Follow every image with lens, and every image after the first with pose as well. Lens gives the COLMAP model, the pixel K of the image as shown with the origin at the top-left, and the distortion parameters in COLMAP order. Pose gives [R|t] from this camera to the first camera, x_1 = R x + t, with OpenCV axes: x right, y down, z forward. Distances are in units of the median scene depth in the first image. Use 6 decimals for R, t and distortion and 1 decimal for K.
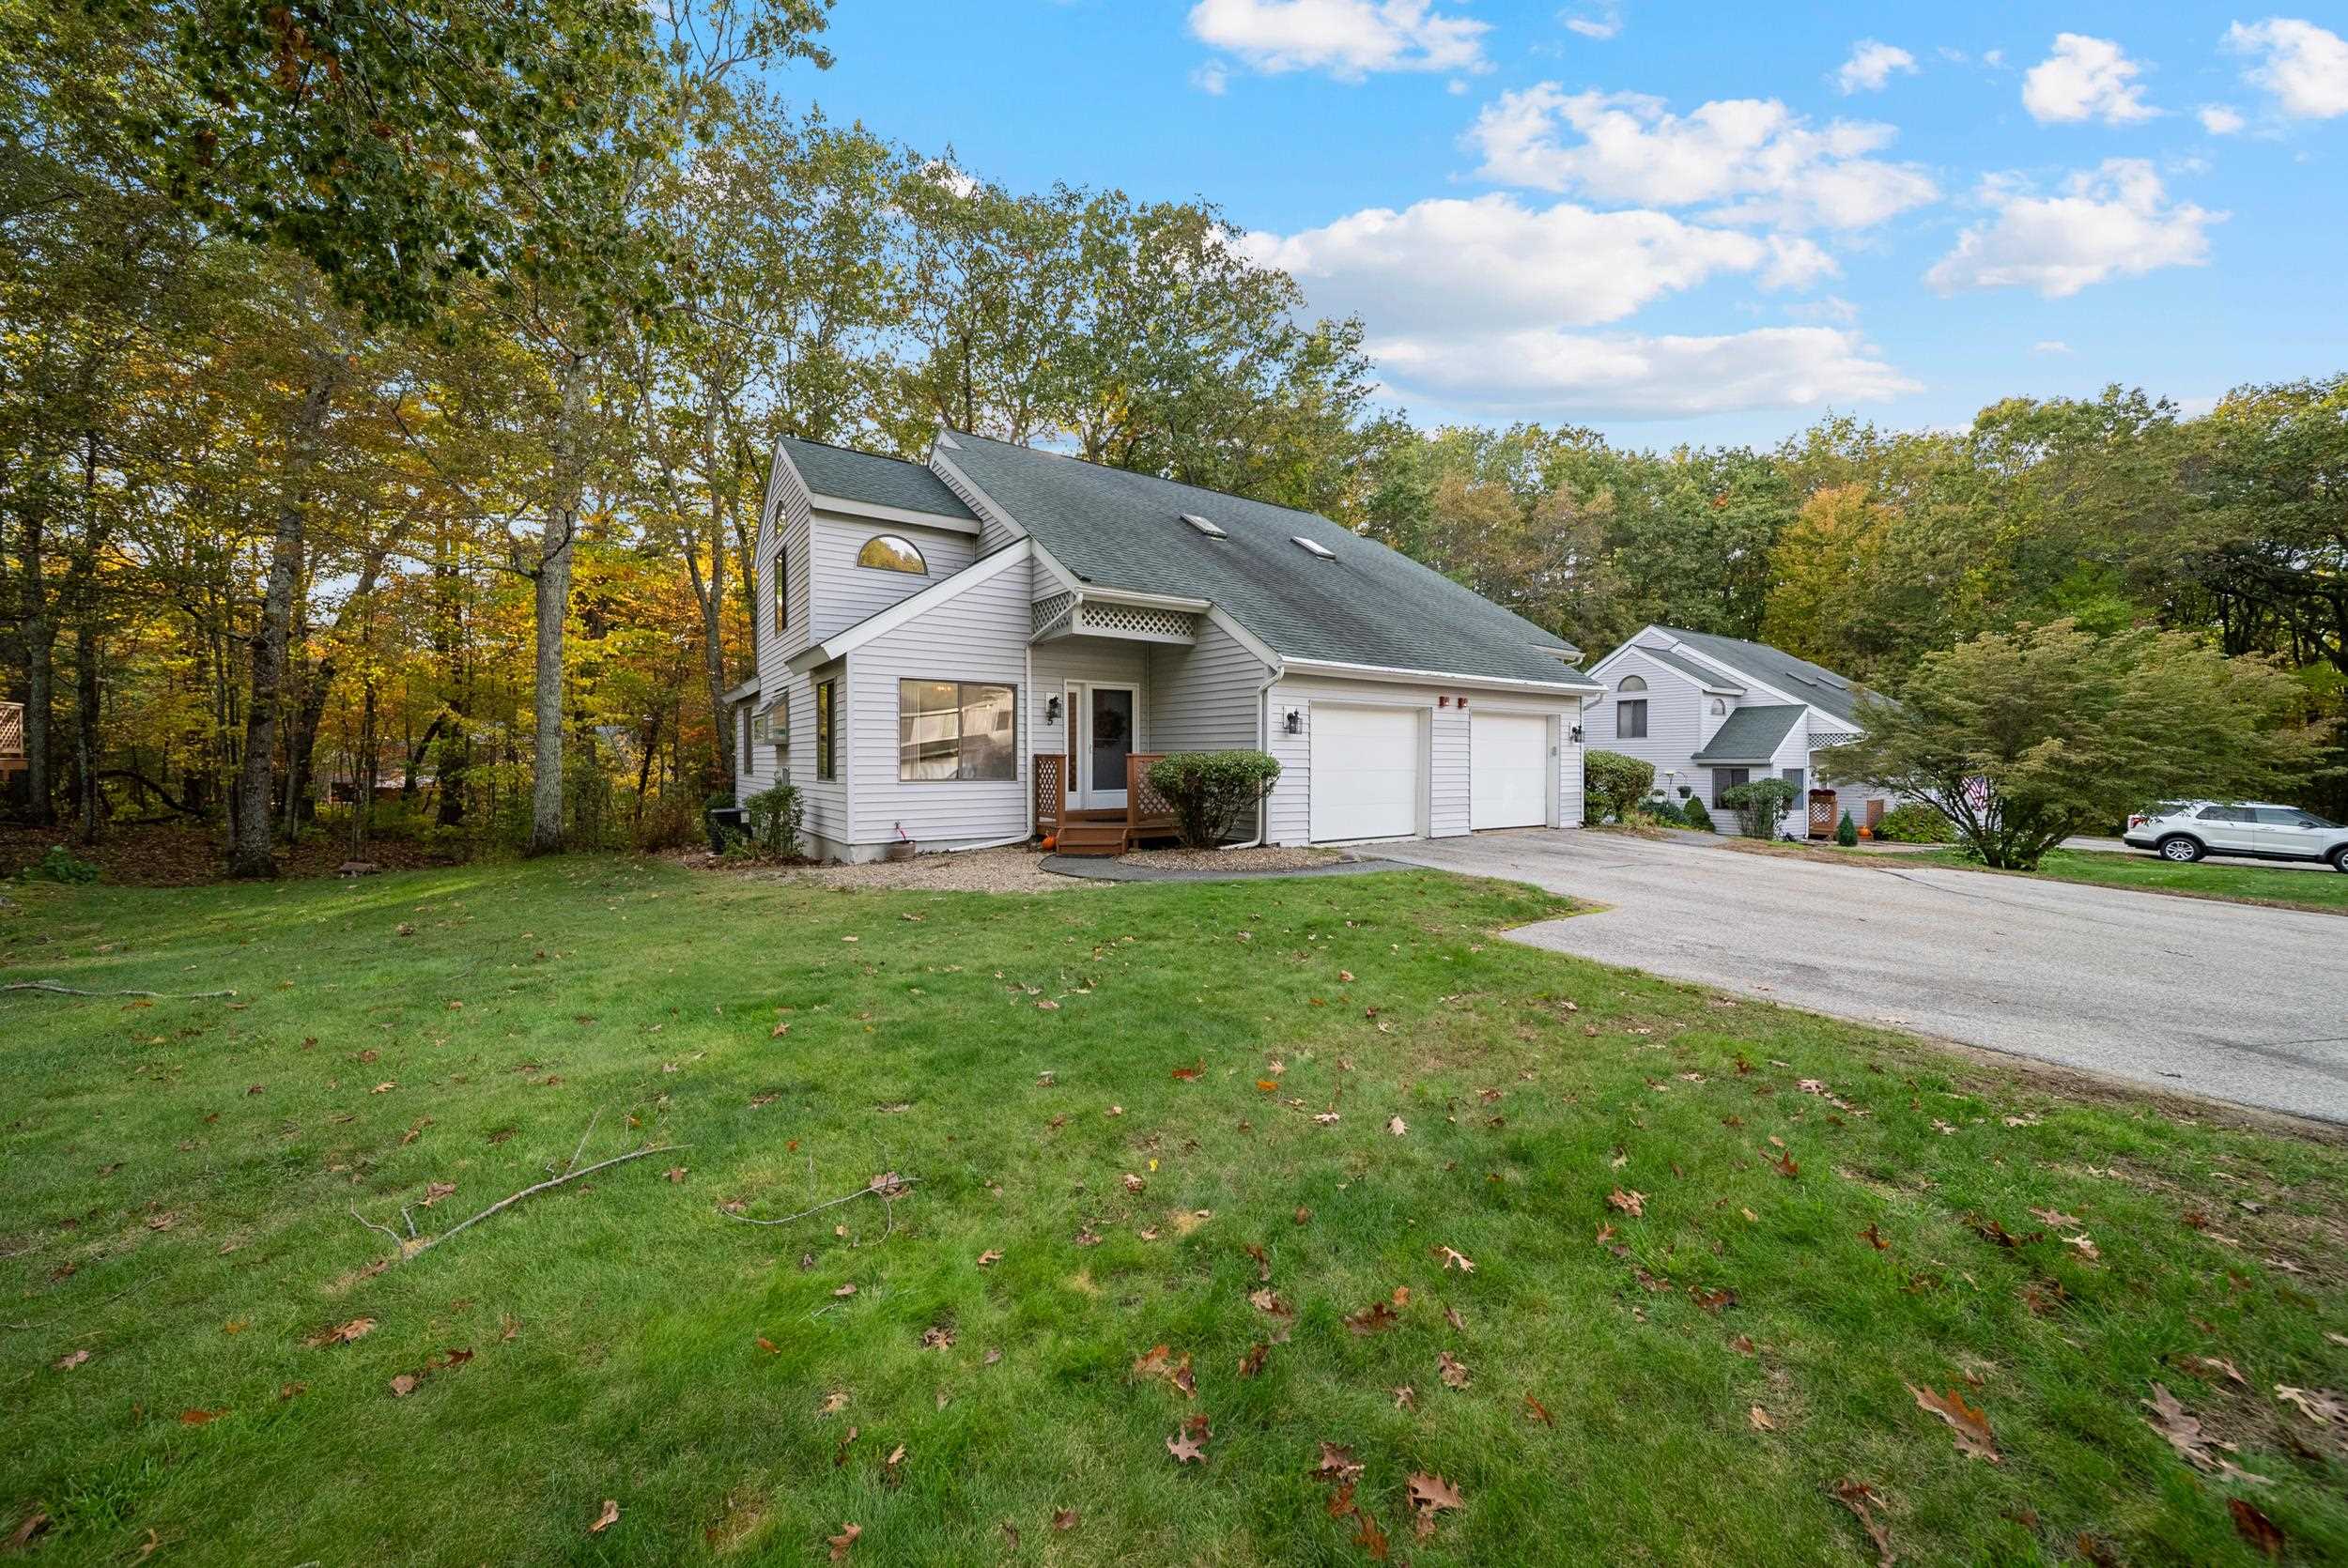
lens RADIAL K [[843.4, 0, 1173.5], [0, 843.4, 788.1], [0, 0, 1]] dist [-0.002459, 0.000115]
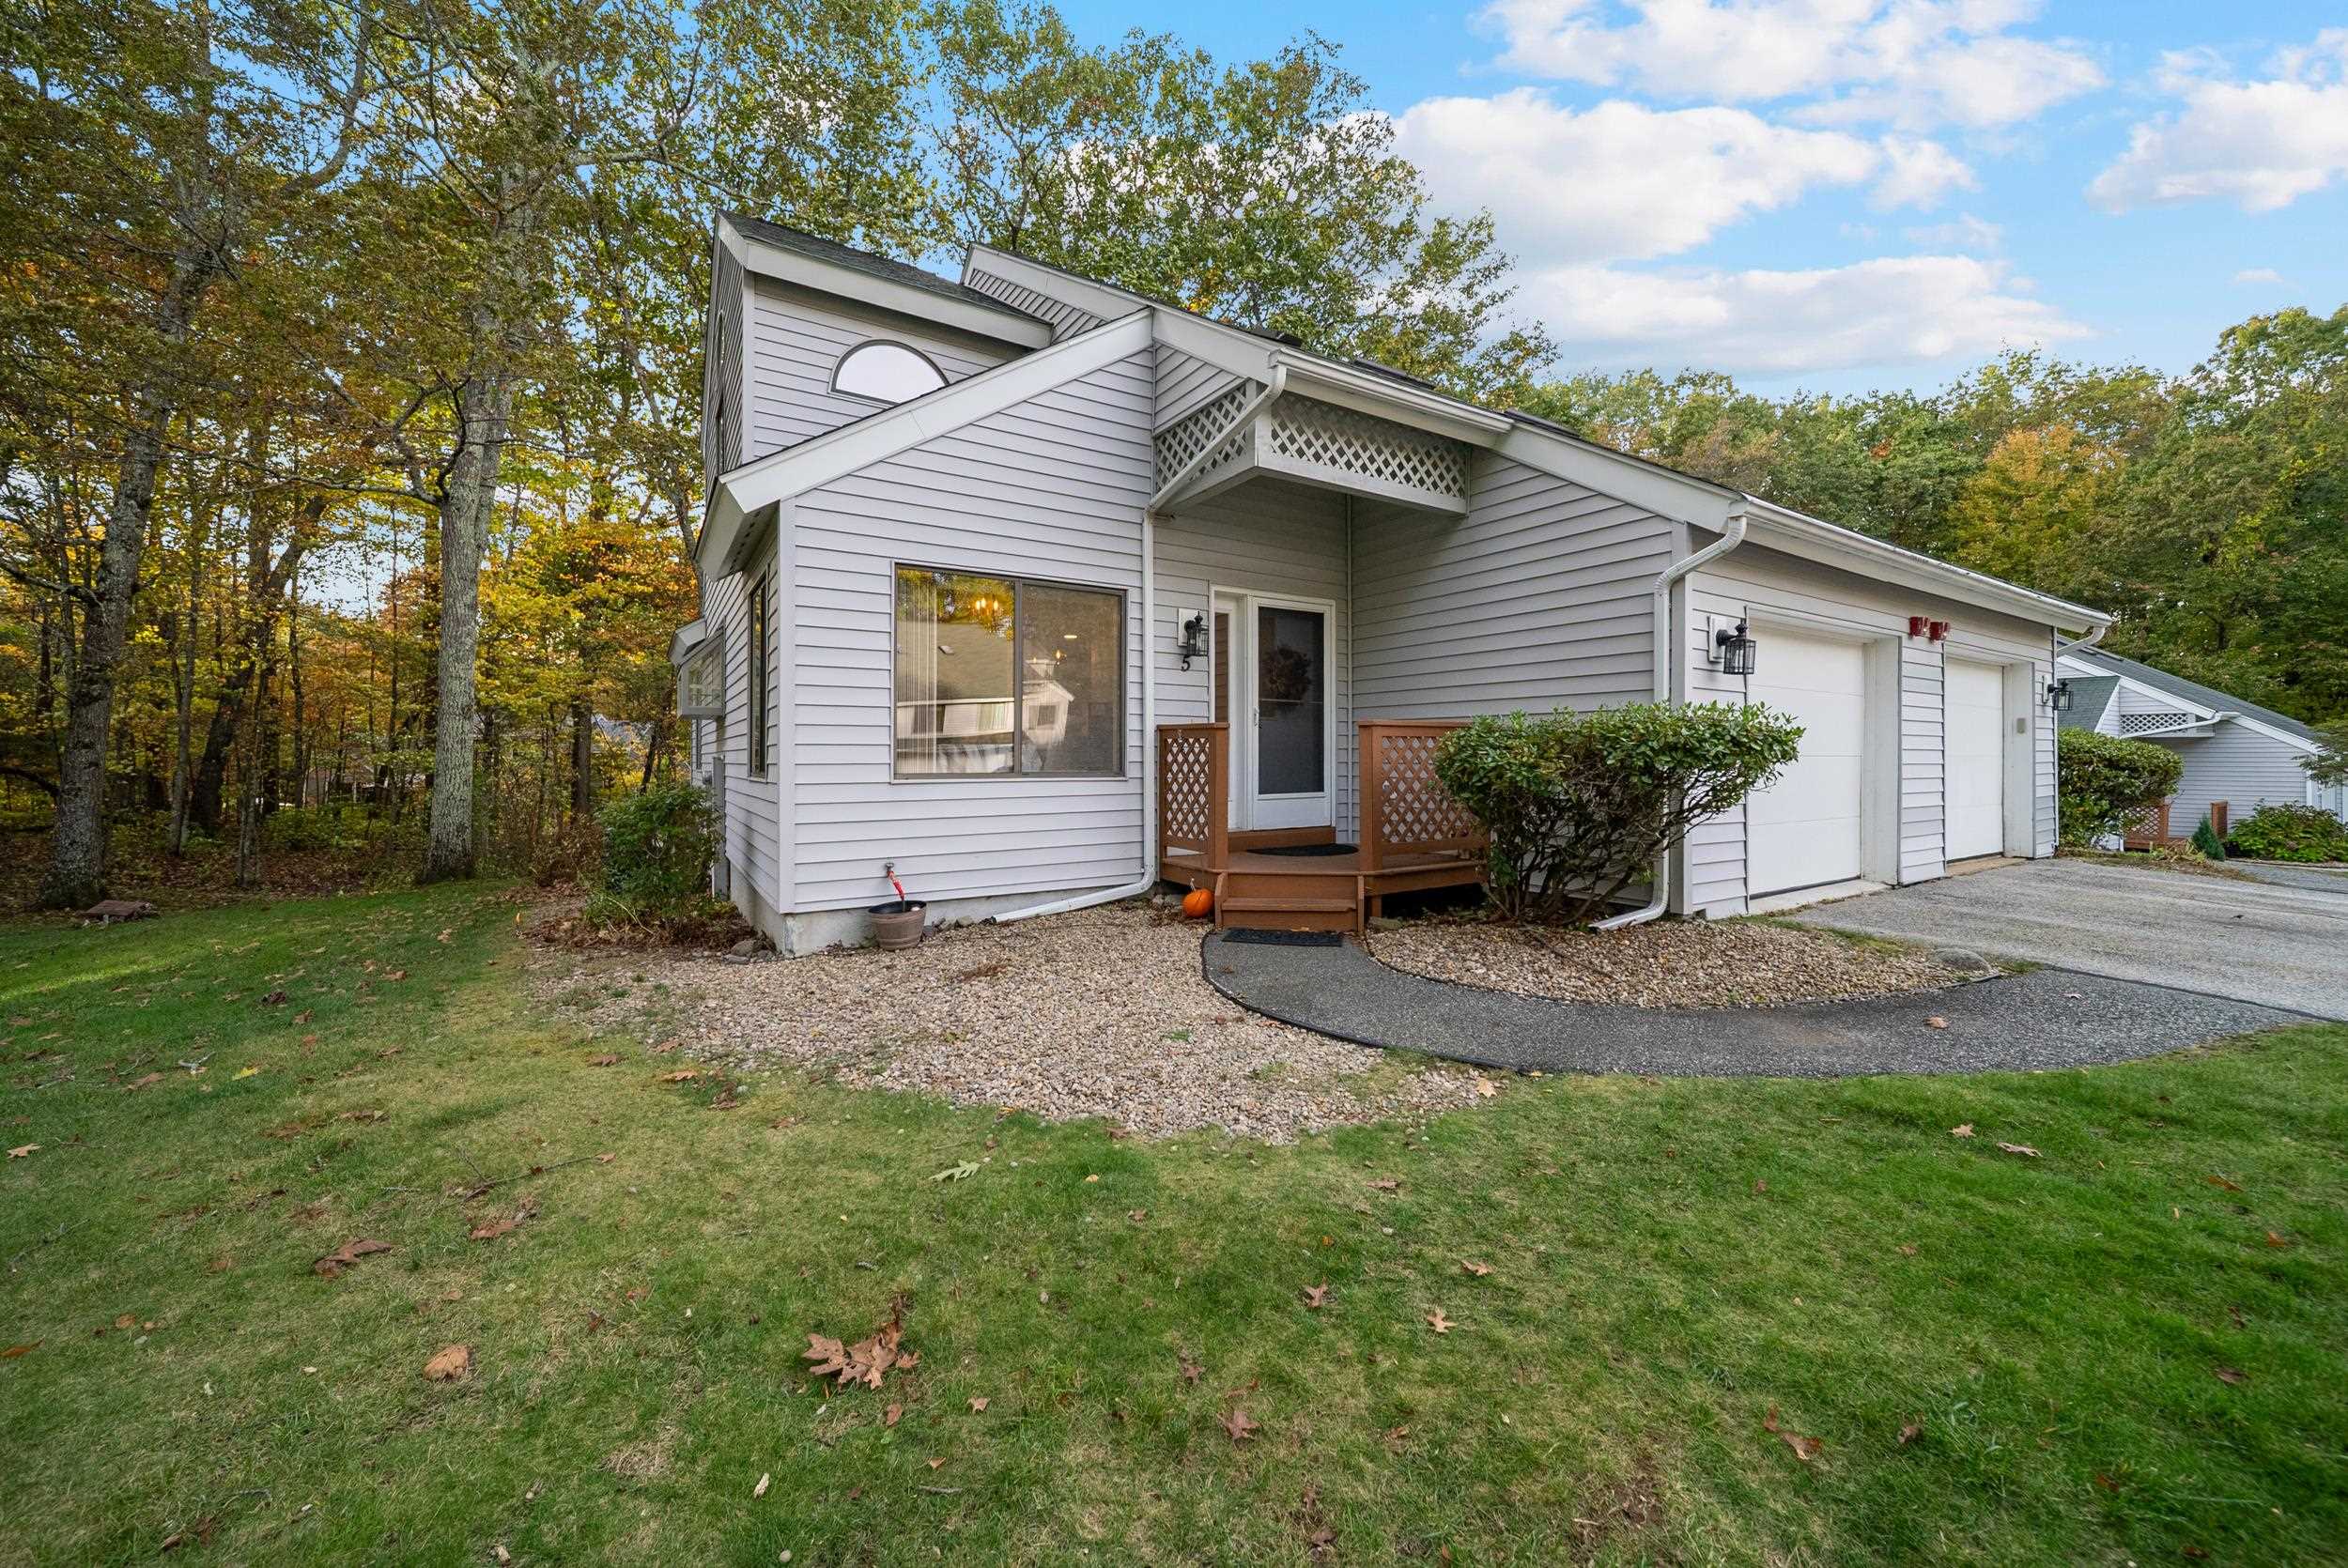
lens RADIAL K [[843.4, 0, 1172.8], [0, 843.4, 767.2], [0, 0, 1]] dist [-0.002459, 0.000115]
pose [[0.998934, -0.002102, -0.046115, -0.126643], [0.001053, 0.999740, -0.022765, -0.002612], [0.046151, 0.022693, 0.998677, 0.463244]]
